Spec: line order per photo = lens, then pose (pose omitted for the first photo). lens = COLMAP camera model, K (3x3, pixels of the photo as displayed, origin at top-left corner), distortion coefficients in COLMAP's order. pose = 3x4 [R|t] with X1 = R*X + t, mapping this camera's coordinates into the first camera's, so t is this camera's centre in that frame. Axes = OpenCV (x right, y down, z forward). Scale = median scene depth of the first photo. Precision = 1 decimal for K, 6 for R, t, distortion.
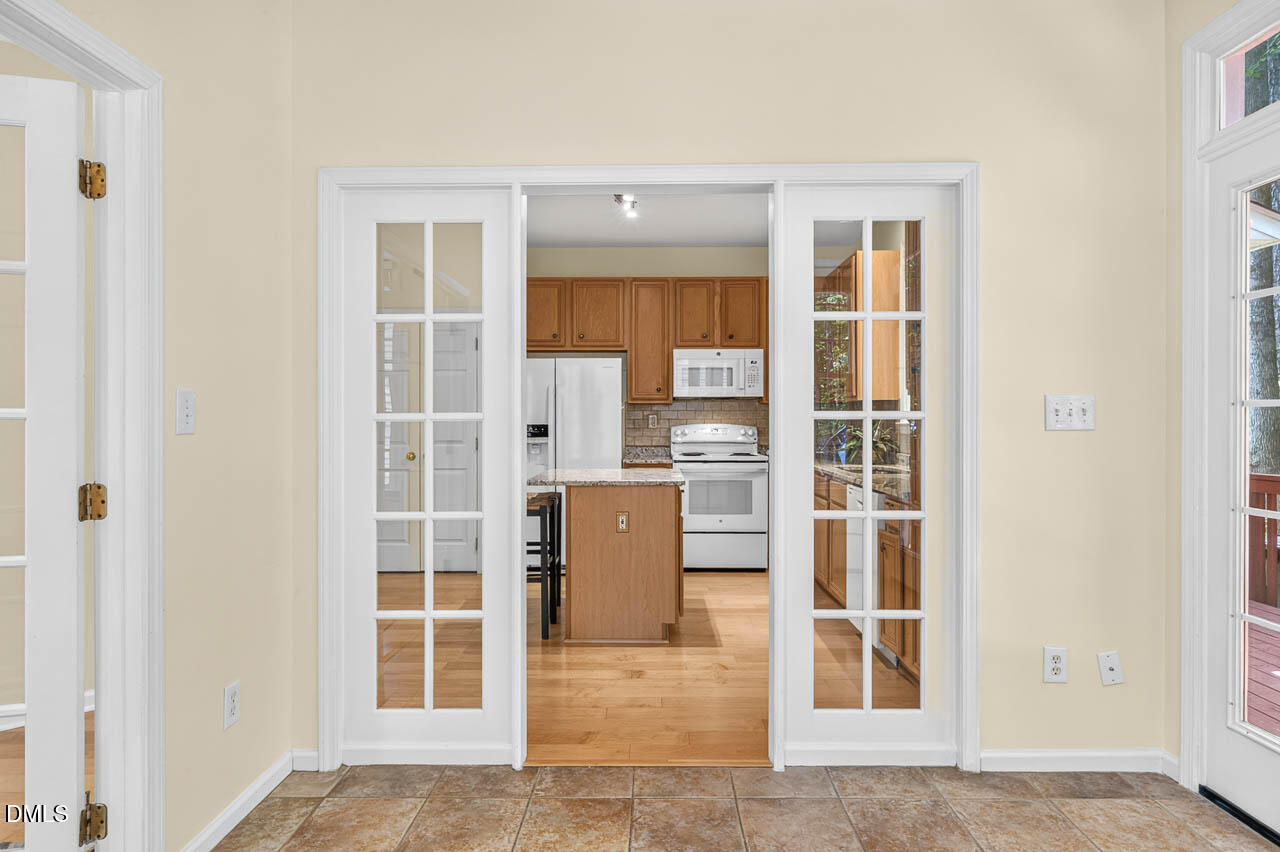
lens RADIAL K [[731.6, 0, 641.0], [0, 731.6, 448.9], [0, 0, 1]] dist [-0.000775, 0.000488]
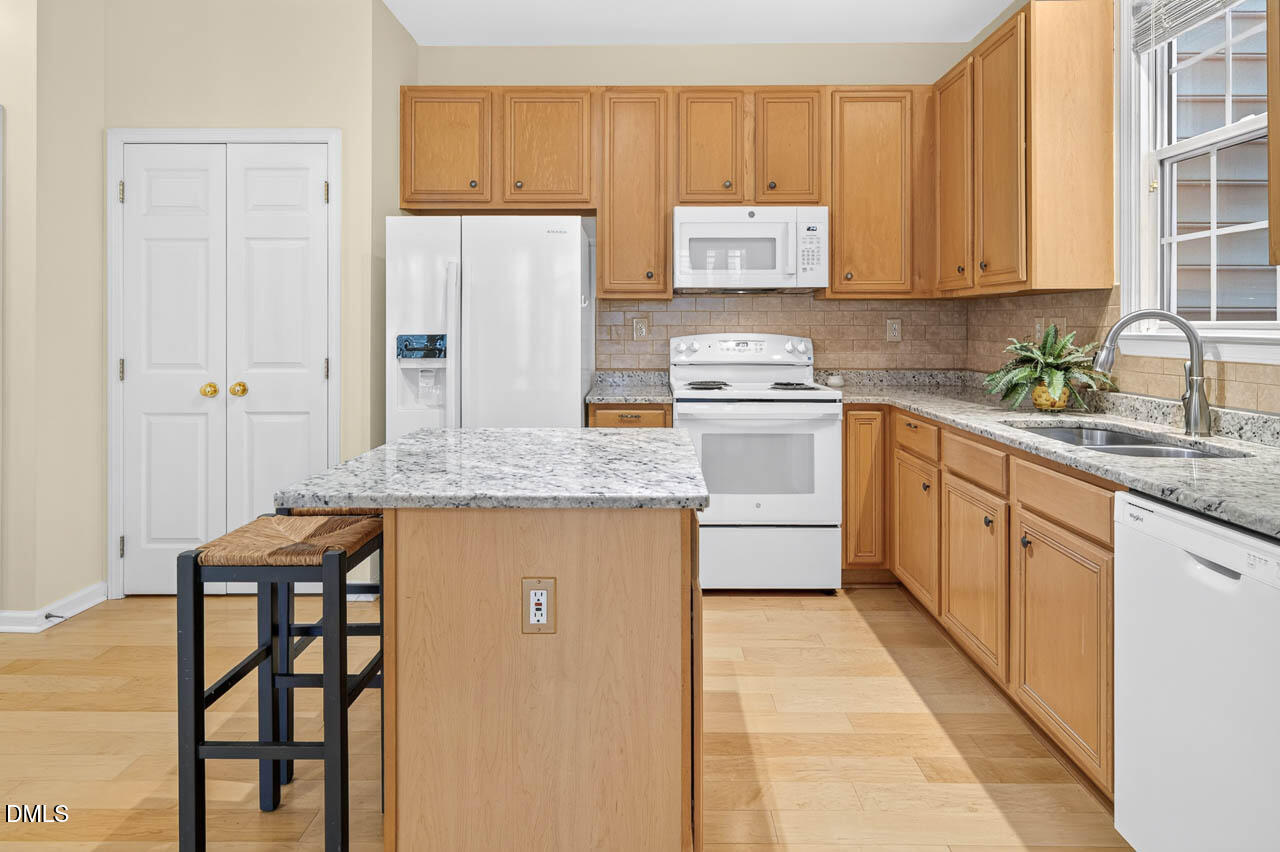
lens RADIAL K [[754.6, 0, 641.0], [0, 754.6, 327.3], [0, 0, 1]] dist [-0.001668, -0.000794]
pose [[0.999993, 0.002328, 0.002983, 0.015812], [-0.002212, 0.999265, -0.038269, -0.016093], [-0.003070, 0.038262, 0.999263, 0.398292]]
